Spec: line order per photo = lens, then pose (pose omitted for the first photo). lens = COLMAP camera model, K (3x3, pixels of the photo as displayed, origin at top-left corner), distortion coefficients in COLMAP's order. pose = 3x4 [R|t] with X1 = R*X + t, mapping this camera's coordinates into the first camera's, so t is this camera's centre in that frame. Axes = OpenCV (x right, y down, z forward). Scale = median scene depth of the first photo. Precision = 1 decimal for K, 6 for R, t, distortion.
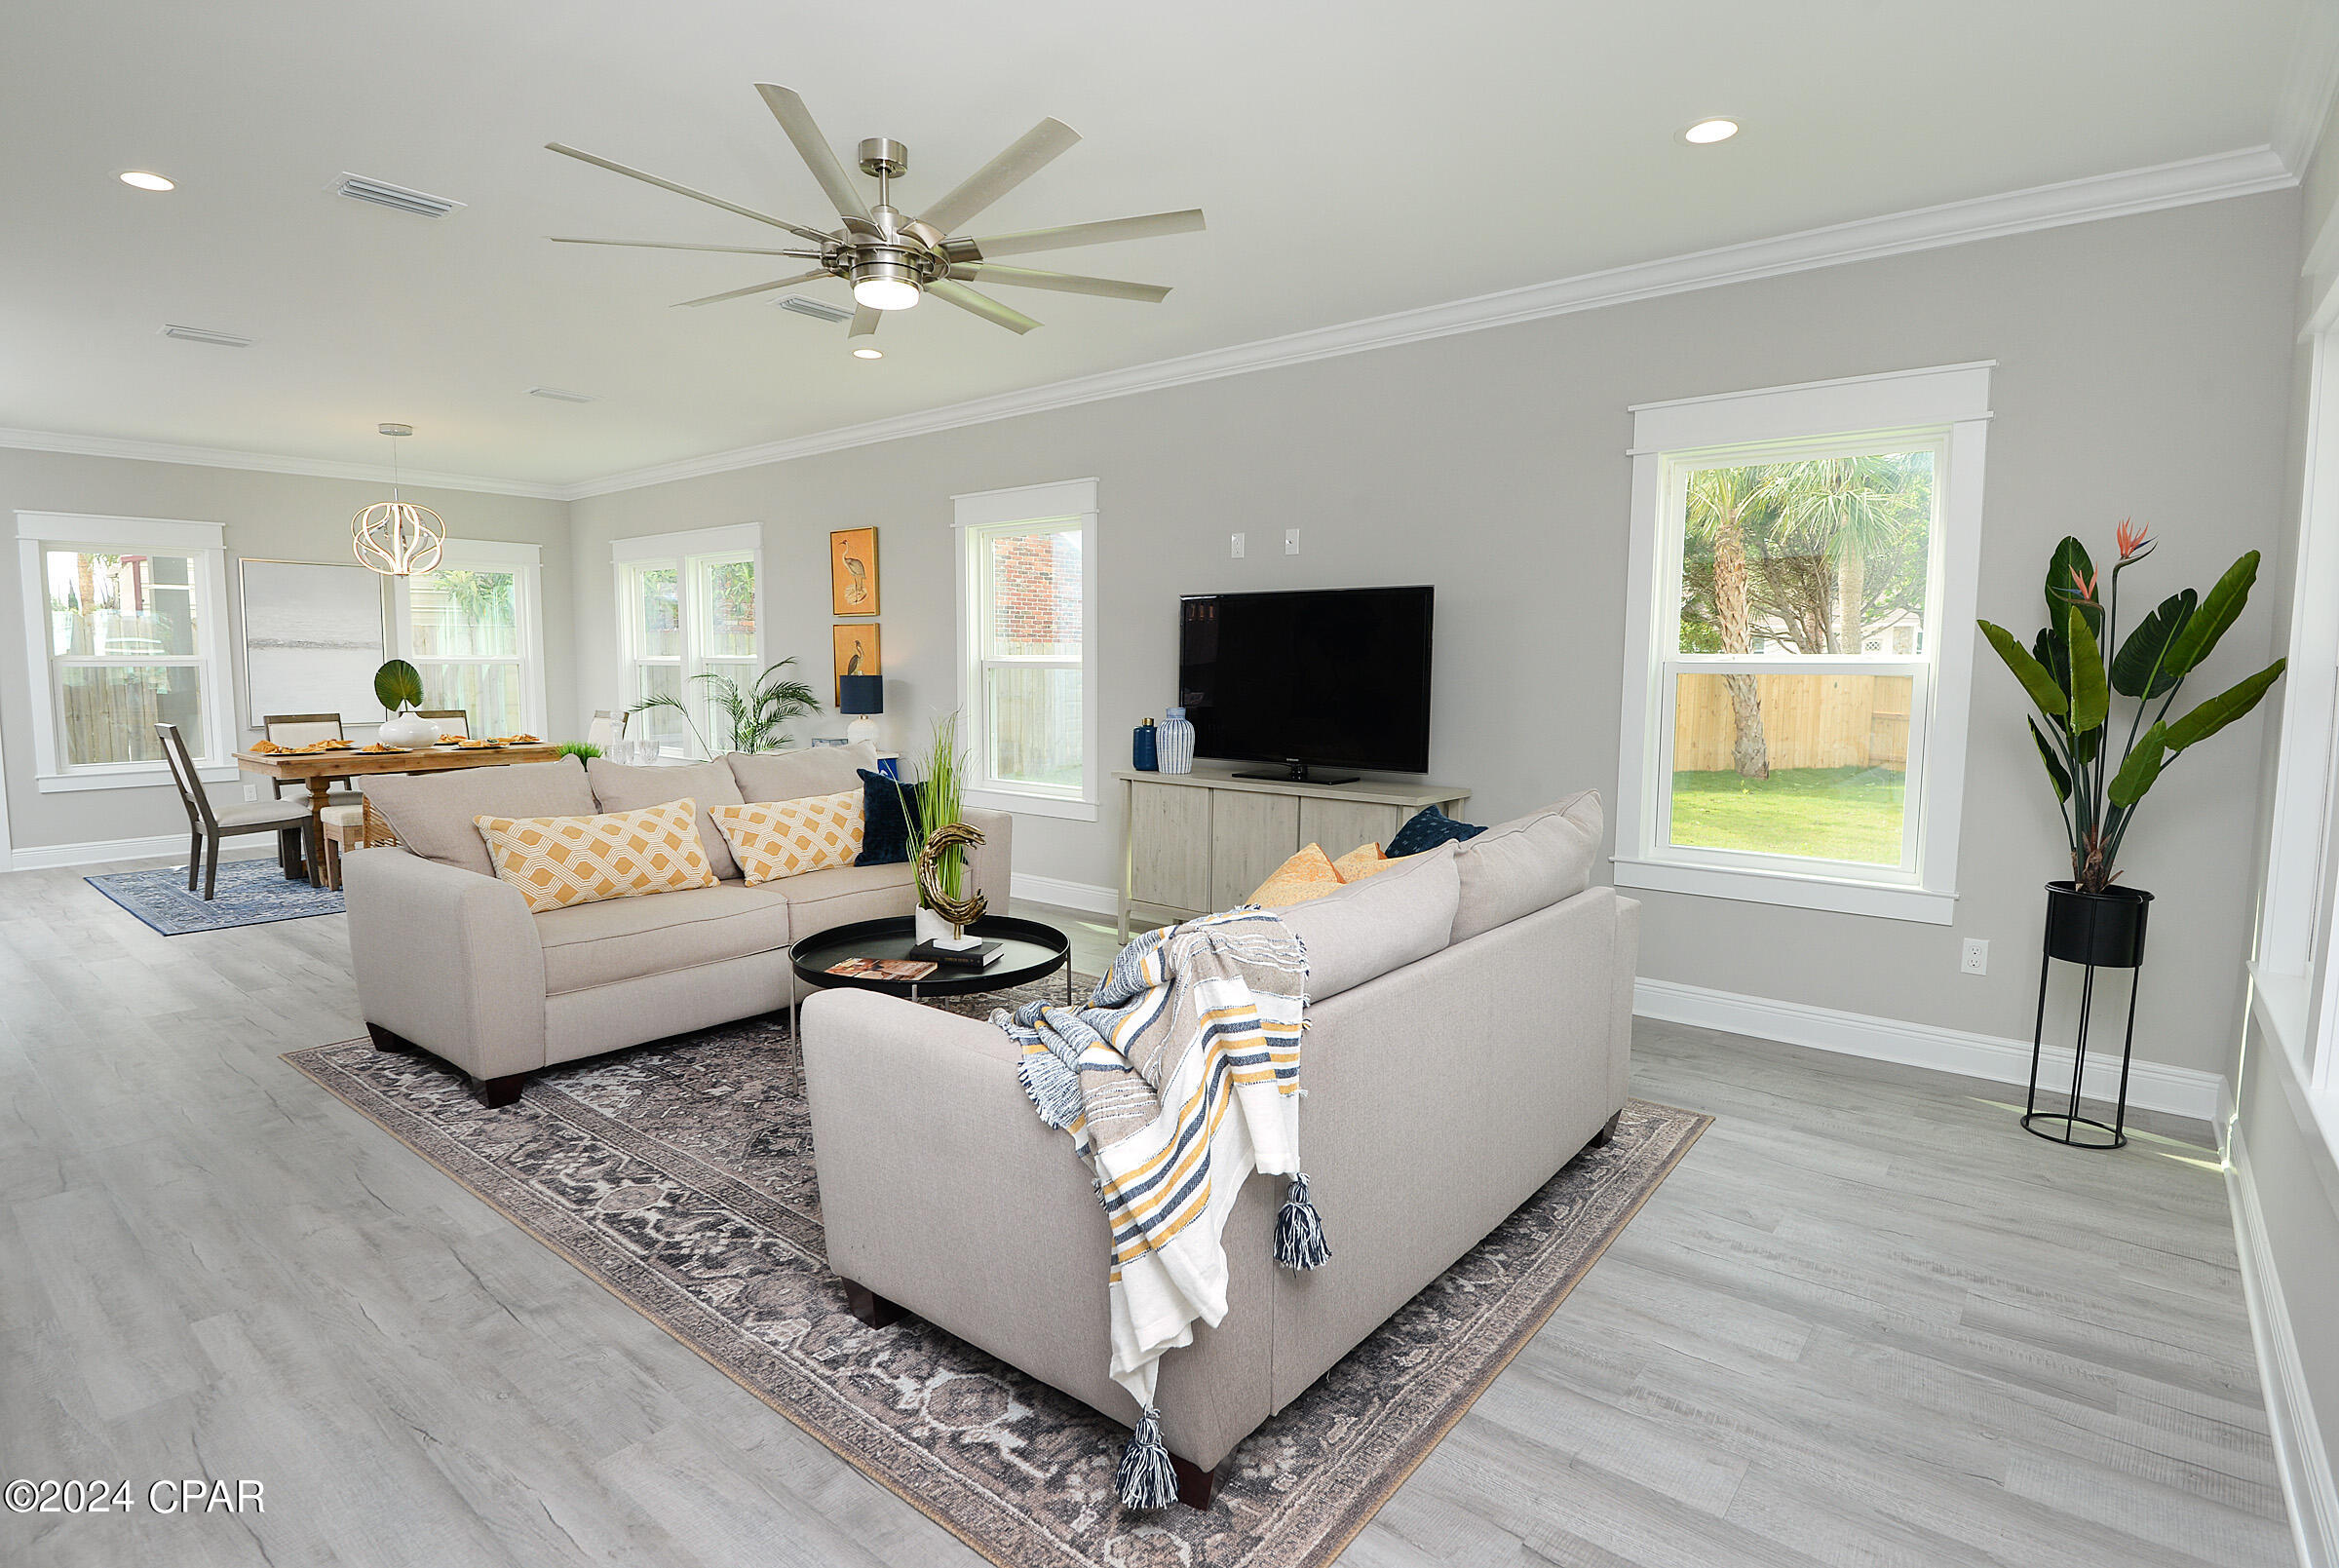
lens RADIAL K [[1186.8, 0, 1156.4], [0, 1186.8, 798.6], [0, 0, 1]] dist [-0.015897, -0.001566]
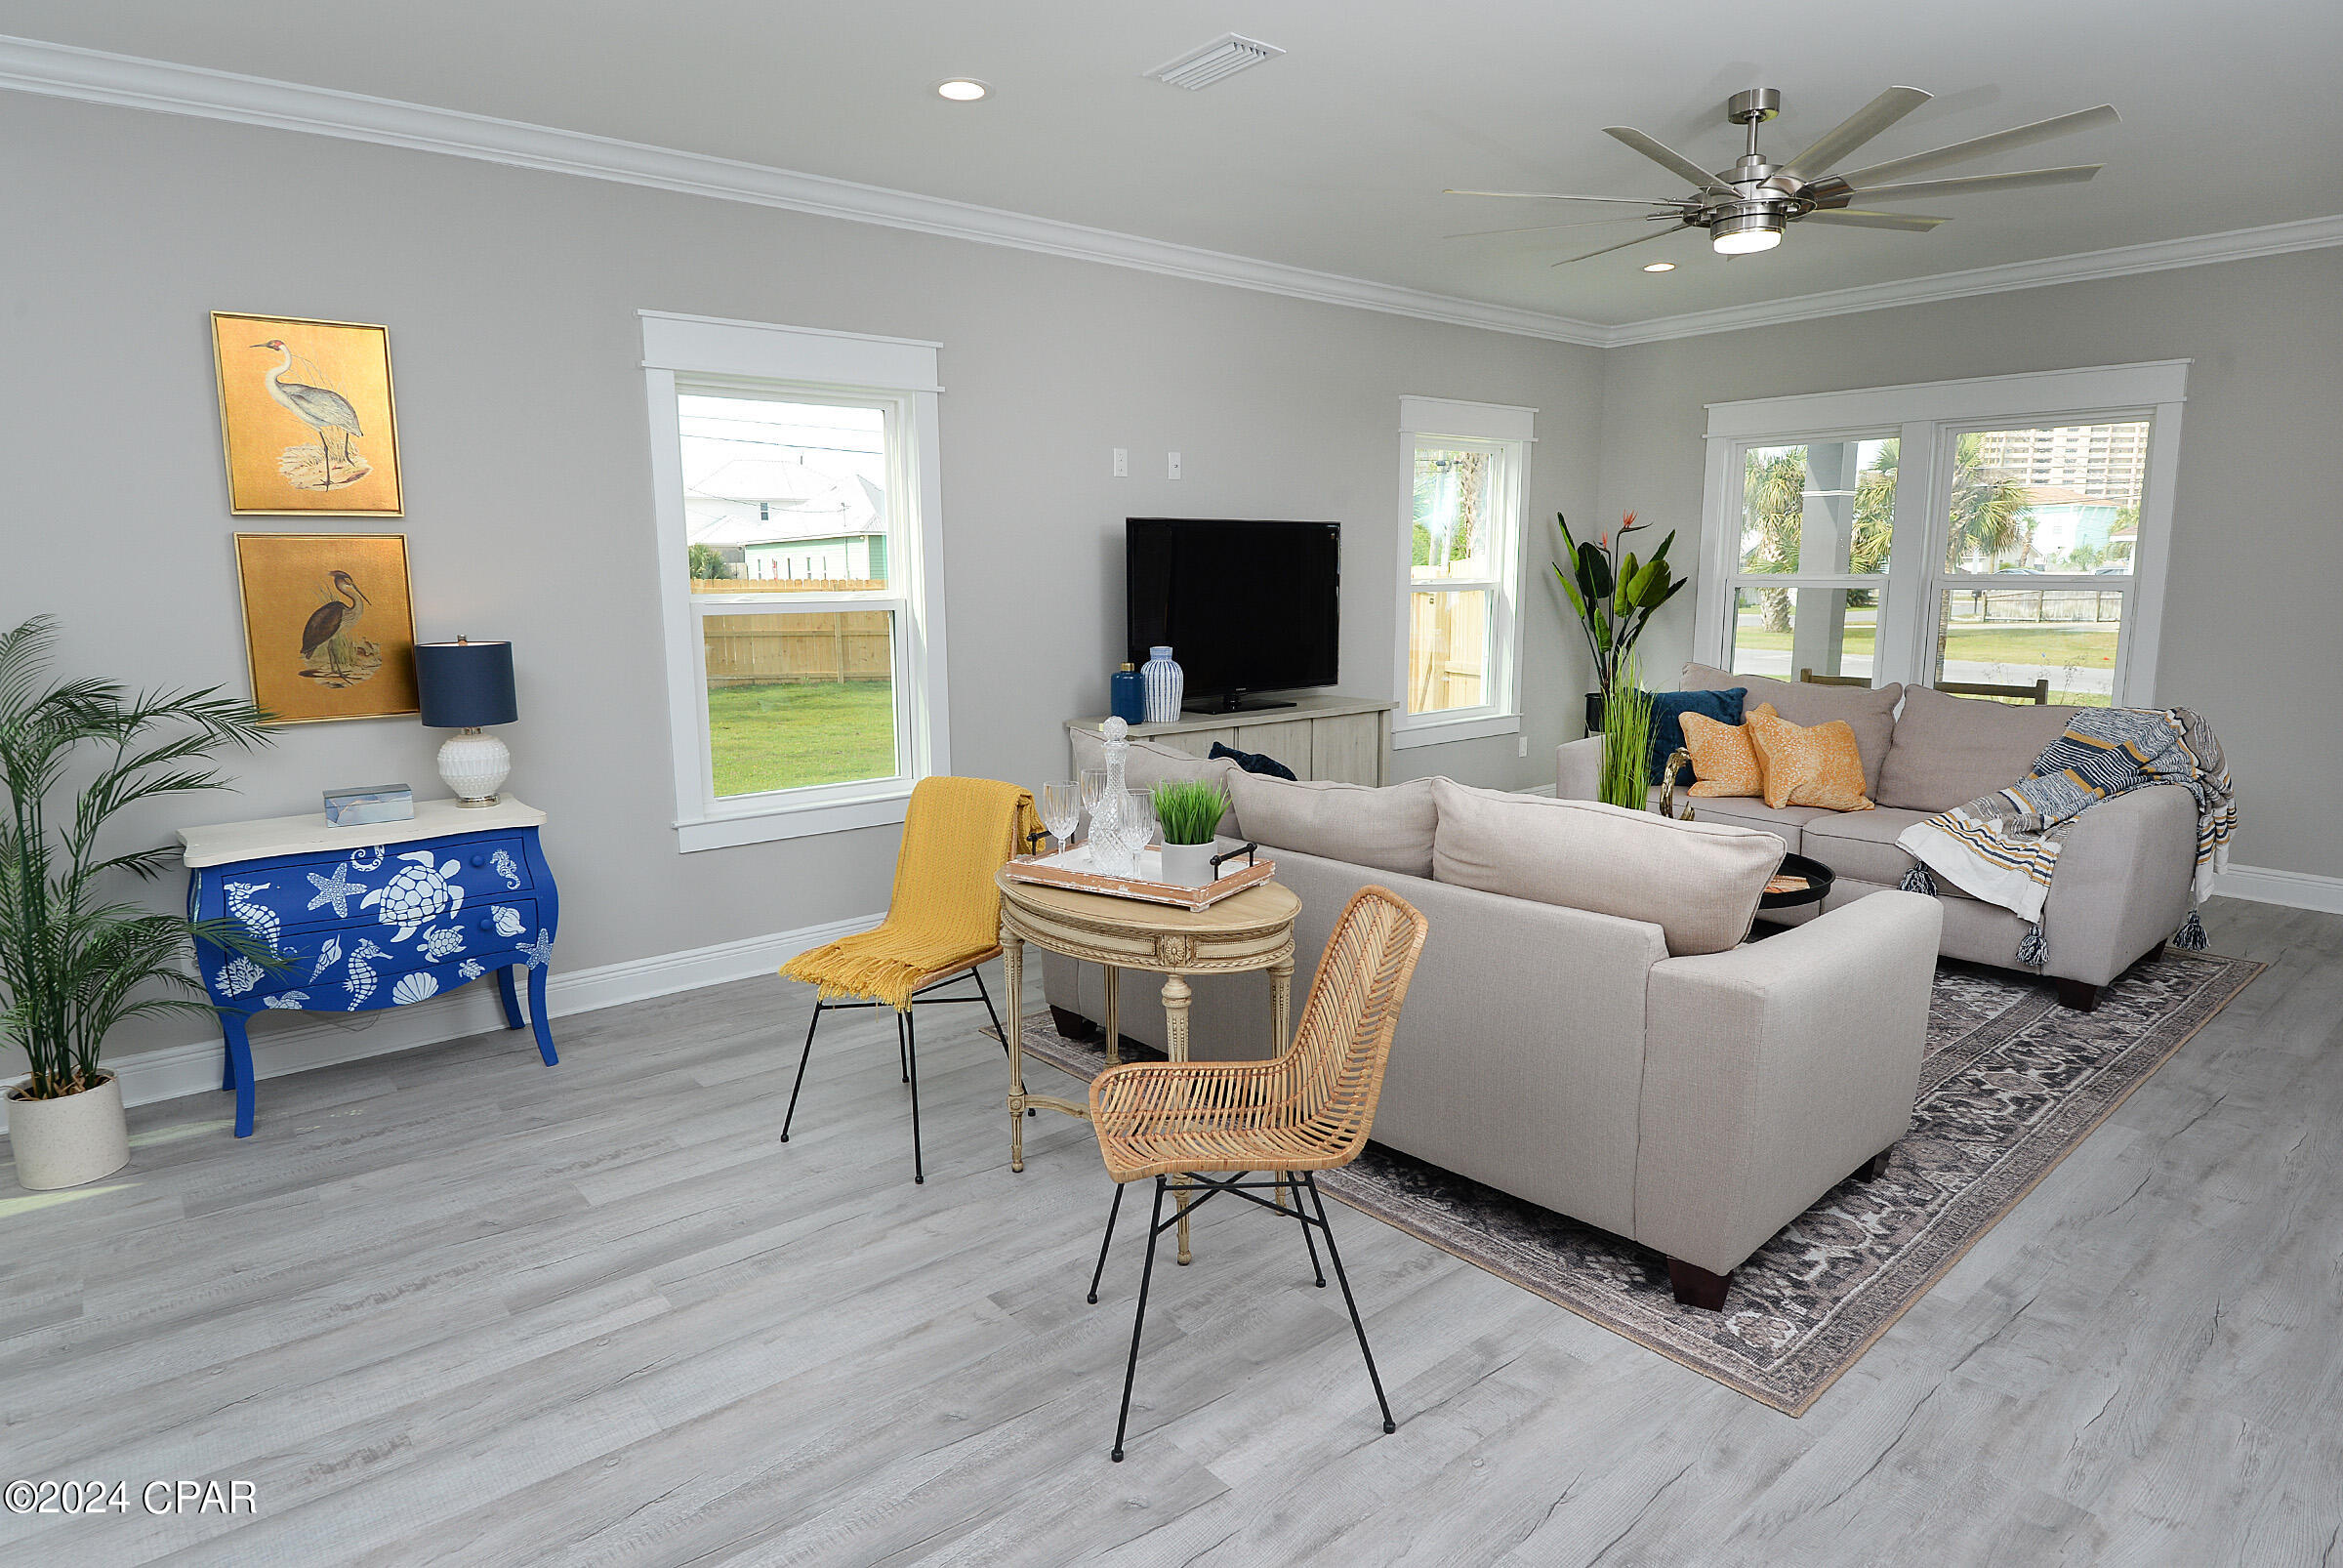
lens RADIAL K [[1278.4, 0, 1164.8], [0, 1278.4, 785.9], [0, 0, 1]] dist [-0.003153, -0.016636]
pose [[0.188550, -0.171152, 0.967035, -1.078130], [0.121285, 0.981217, 0.150014, -0.137837], [-0.974546, 0.089002, 0.205766, 0.947498]]
